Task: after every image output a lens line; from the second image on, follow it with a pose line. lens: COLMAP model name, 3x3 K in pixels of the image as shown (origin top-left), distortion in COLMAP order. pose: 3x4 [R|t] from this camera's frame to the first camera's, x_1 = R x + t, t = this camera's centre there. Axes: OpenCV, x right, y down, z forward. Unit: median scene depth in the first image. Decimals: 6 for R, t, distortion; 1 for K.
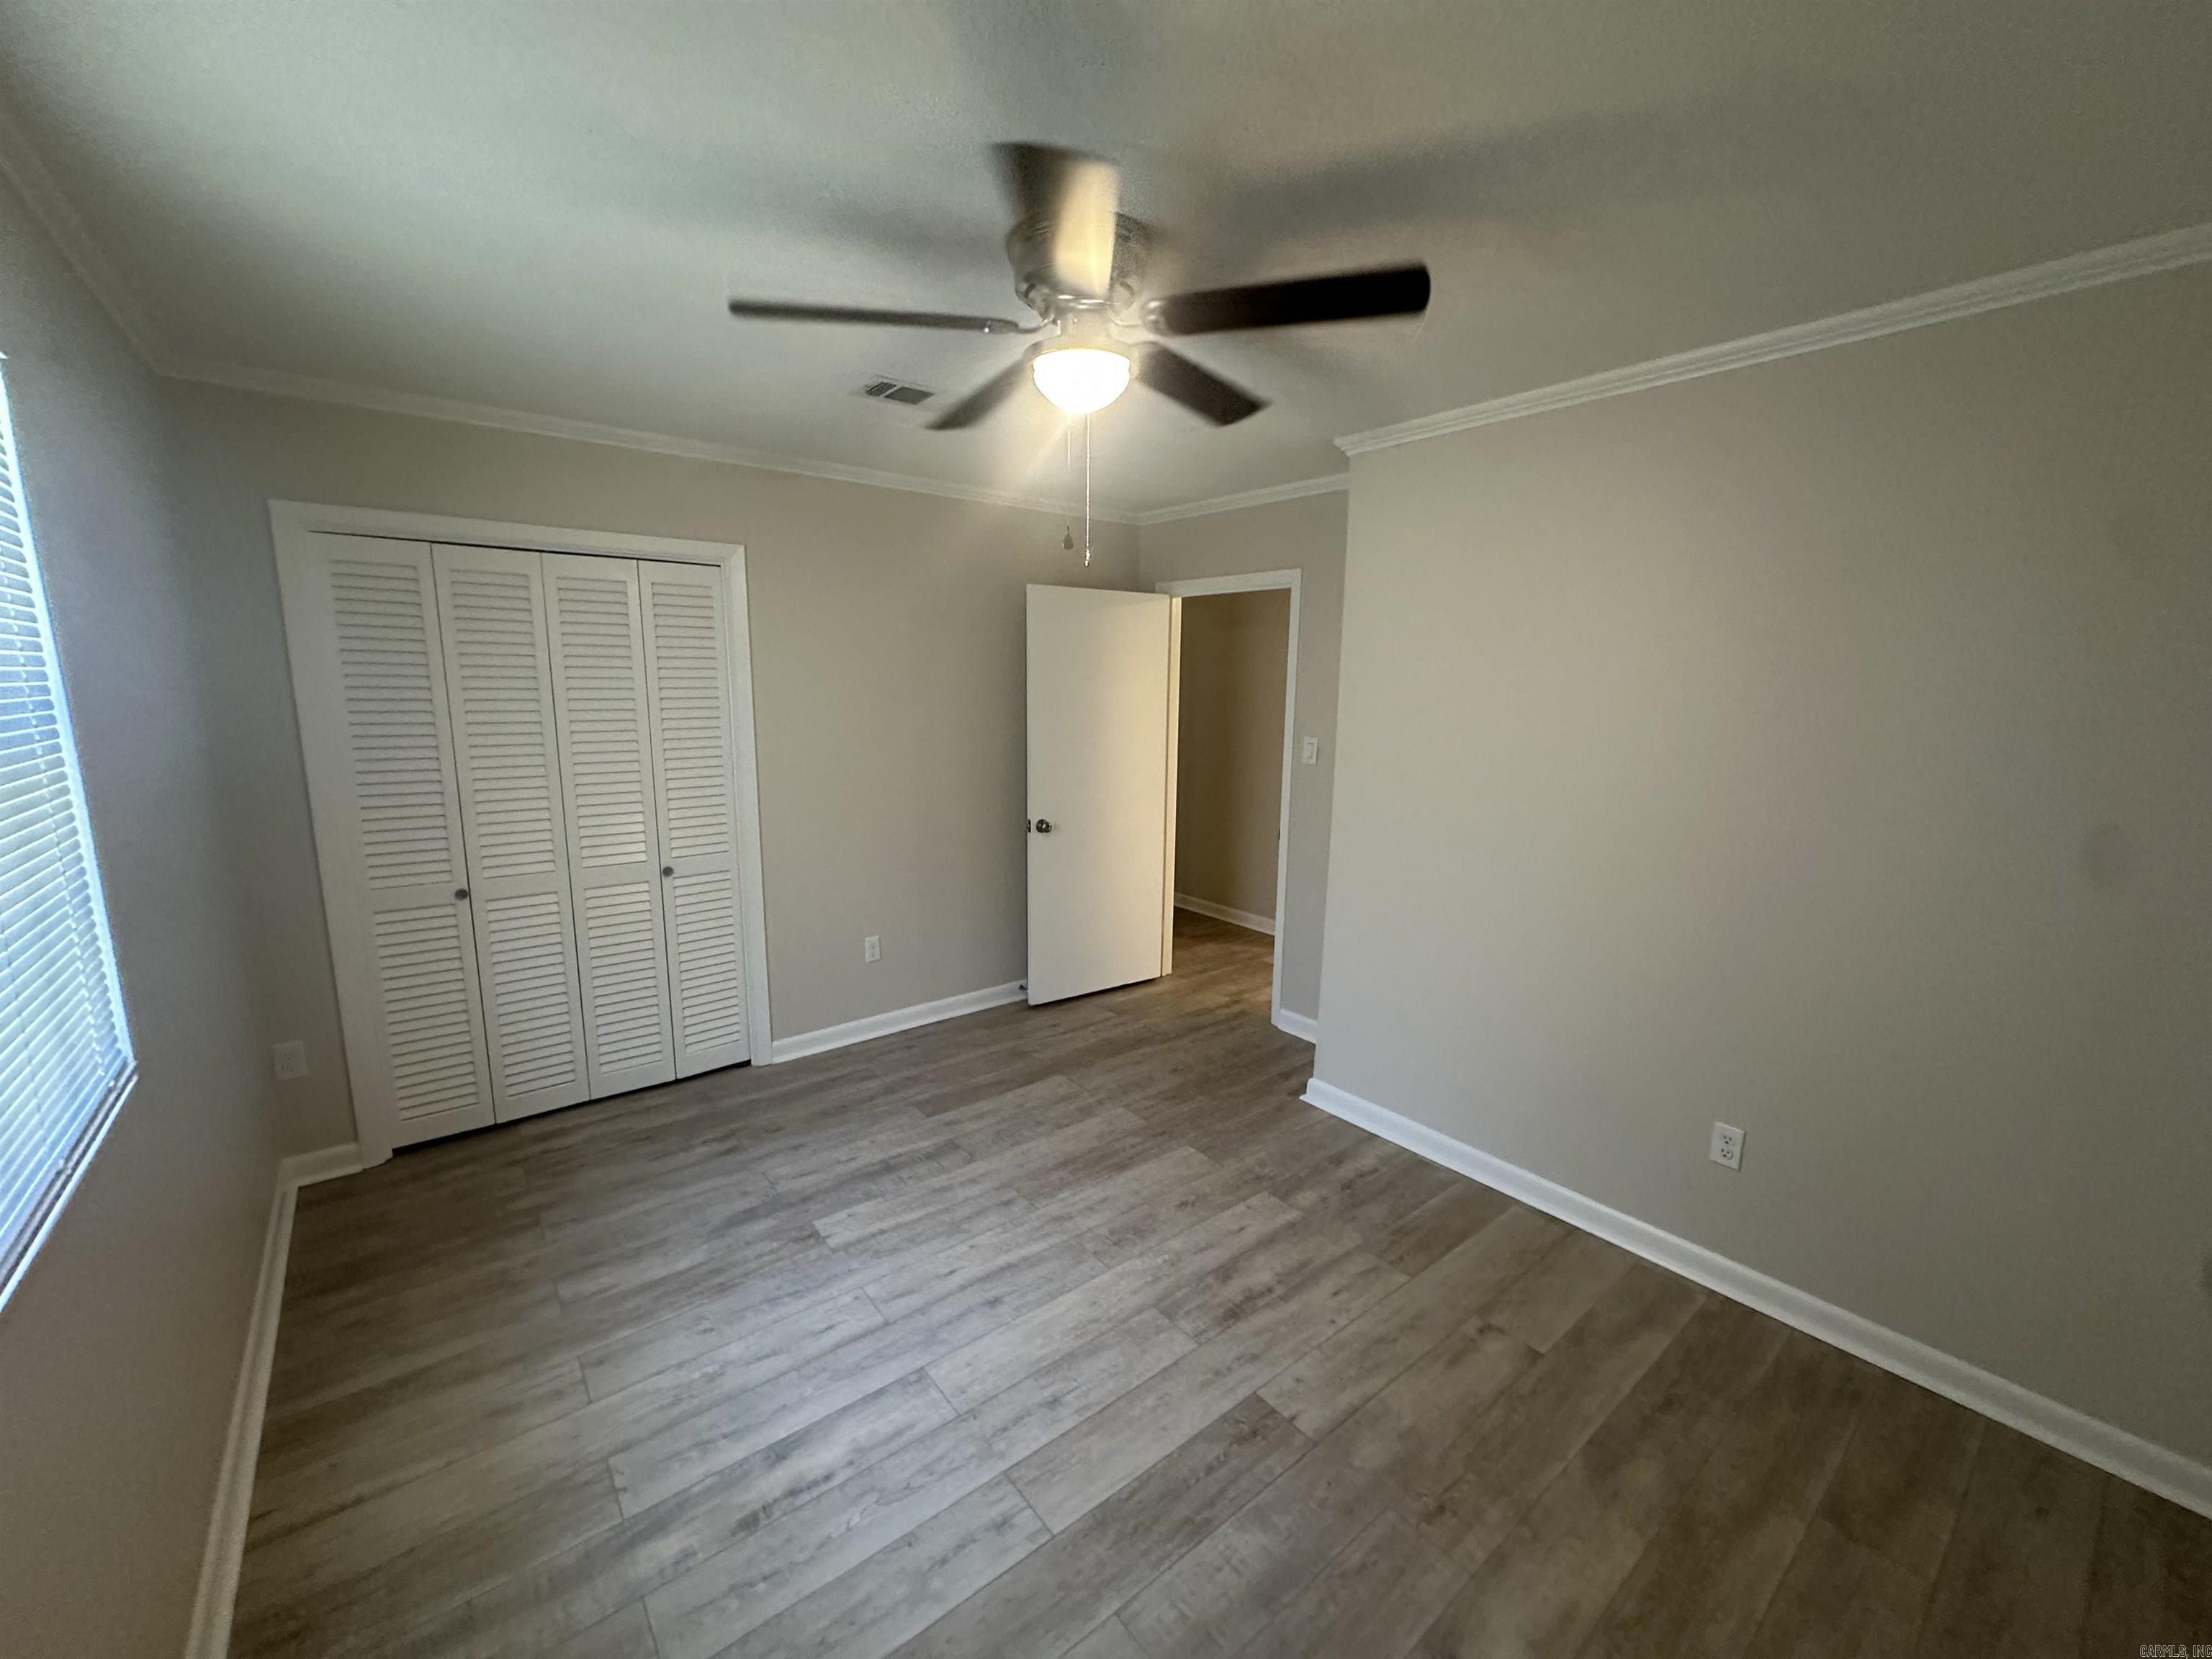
lens RADIAL K [[883.9, 0, 1103.4], [0, 883.9, 832.3], [0, 0, 1]] dist [-0.007142, 0.001525]
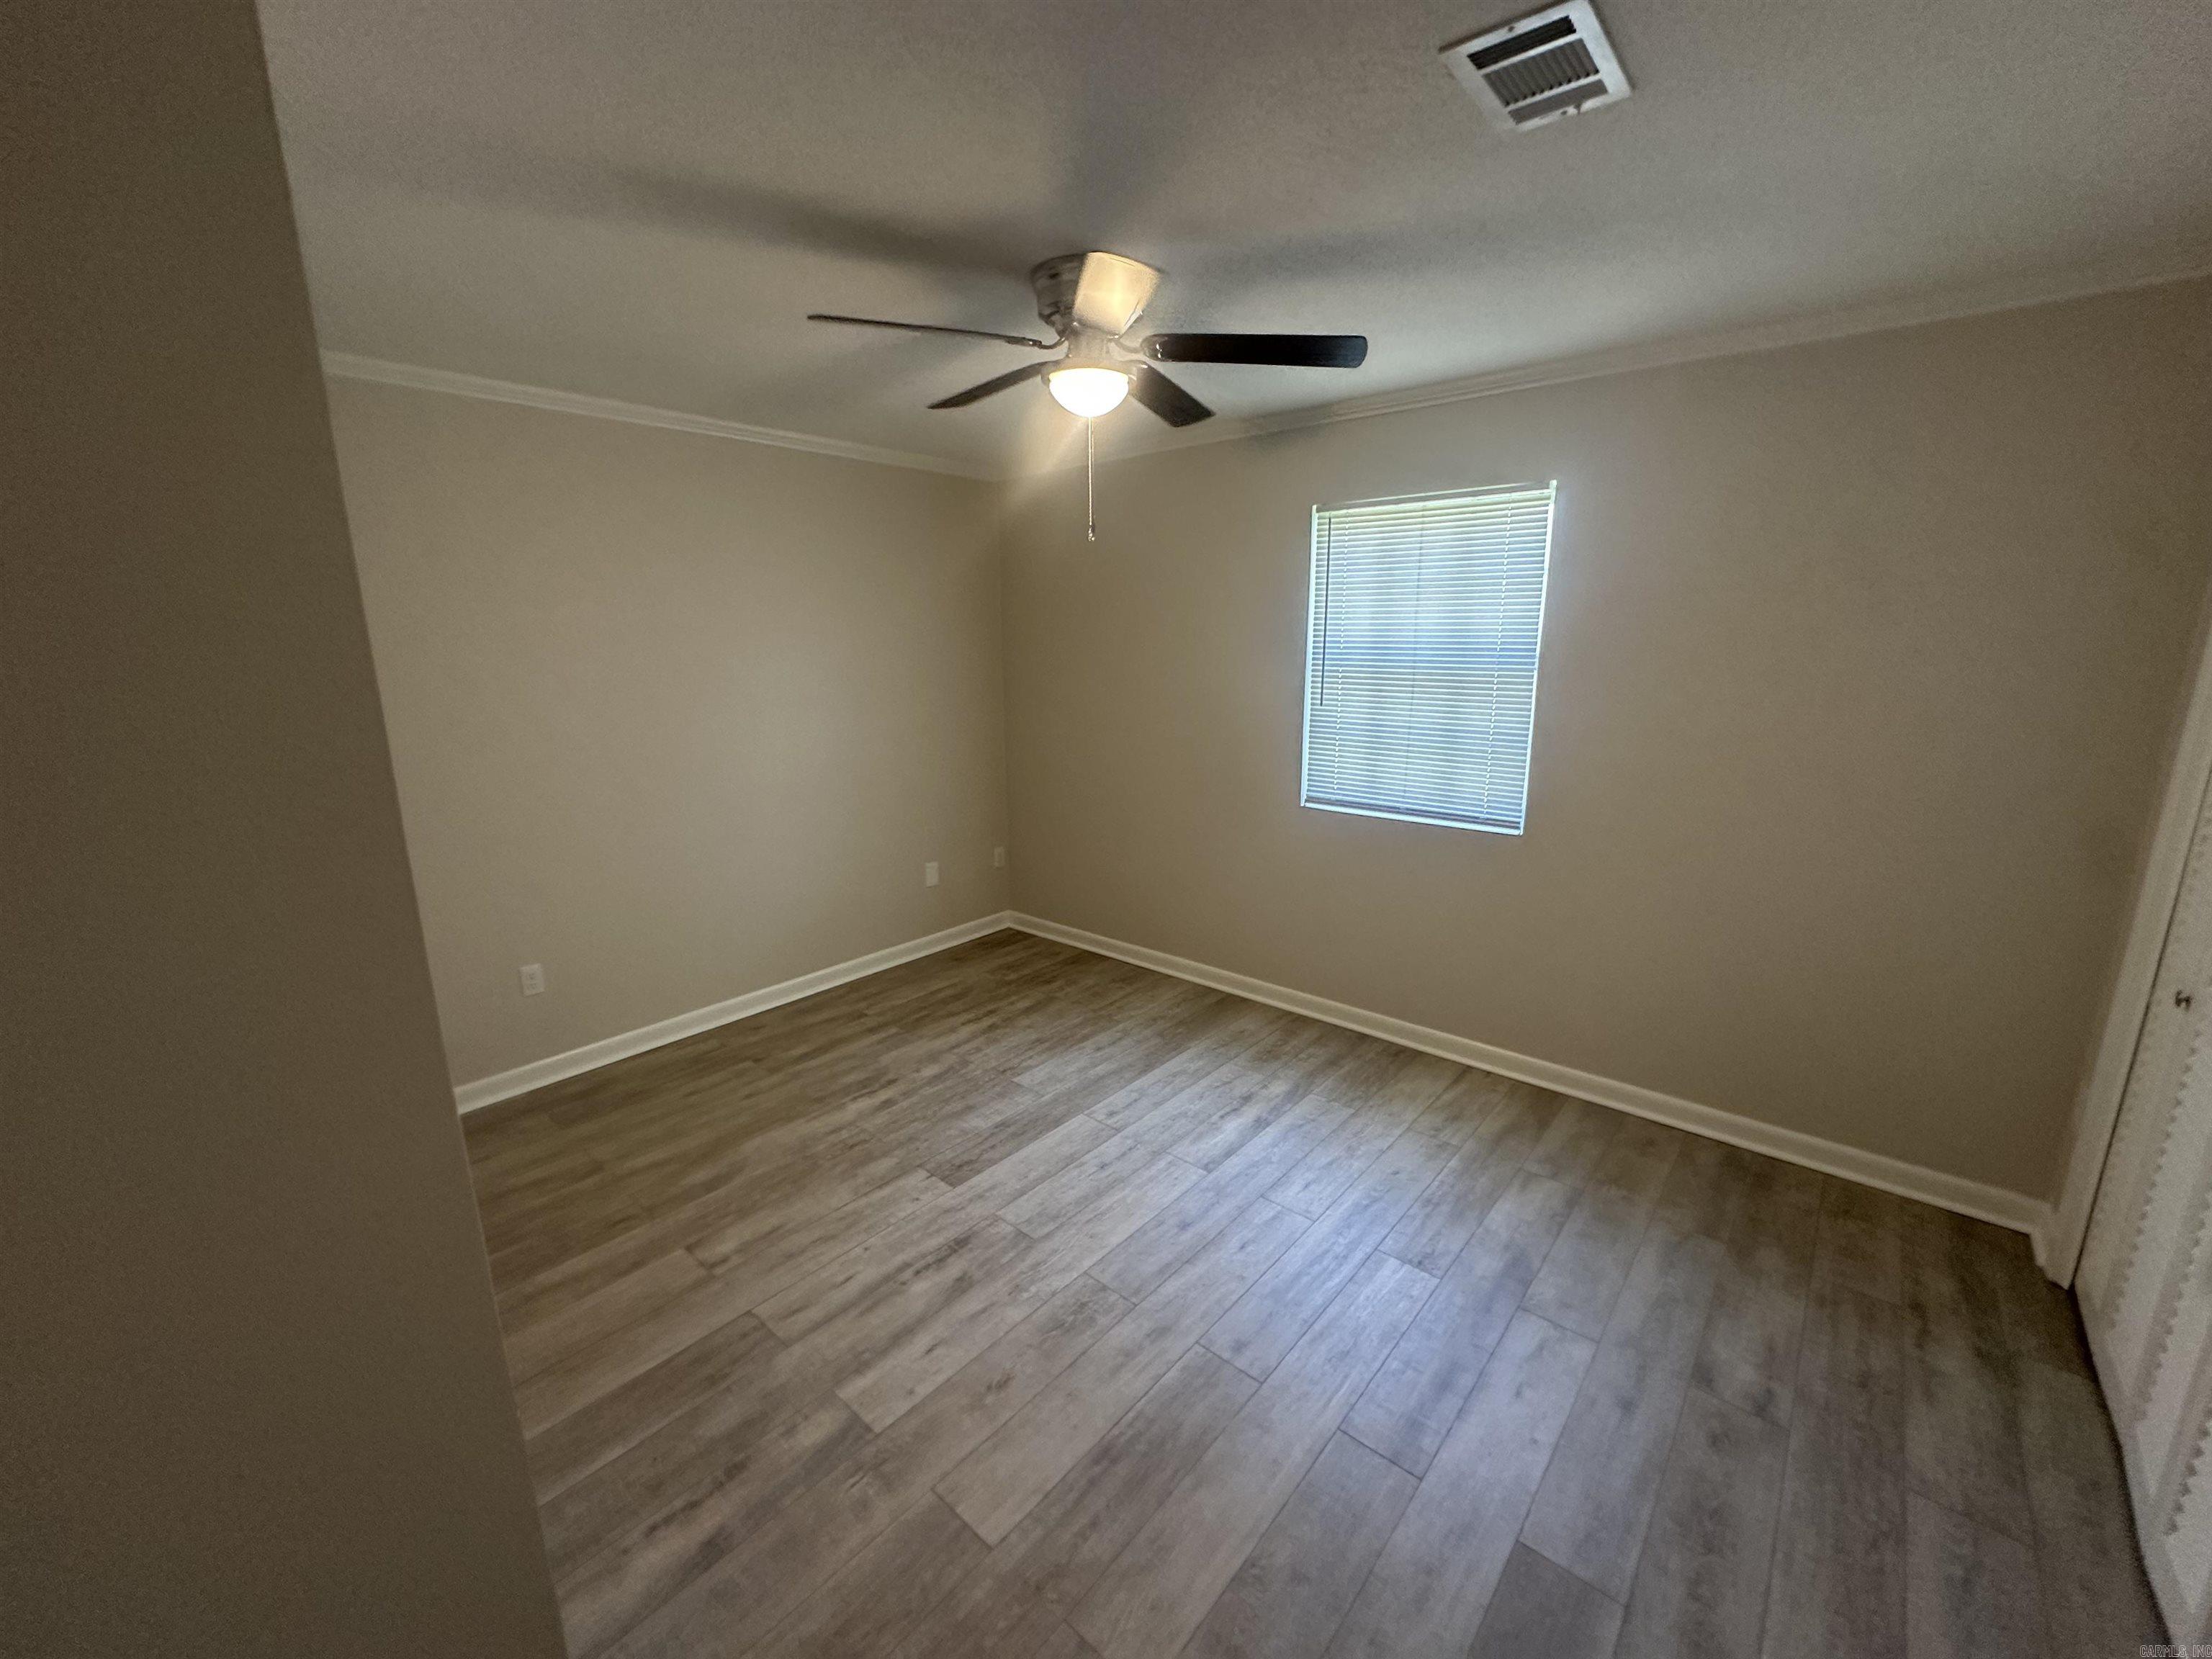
lens RADIAL K [[883.9, 0, 1113.6], [0, 883.9, 826.3], [0, 0, 1]] dist [-0.007142, 0.001525]
pose [[-0.982368, 0.036333, -0.183392, 0.140114], [-0.036023, 0.925769, 0.376370, -0.317613], [0.183454, 0.376340, -0.908137, 1.781557]]
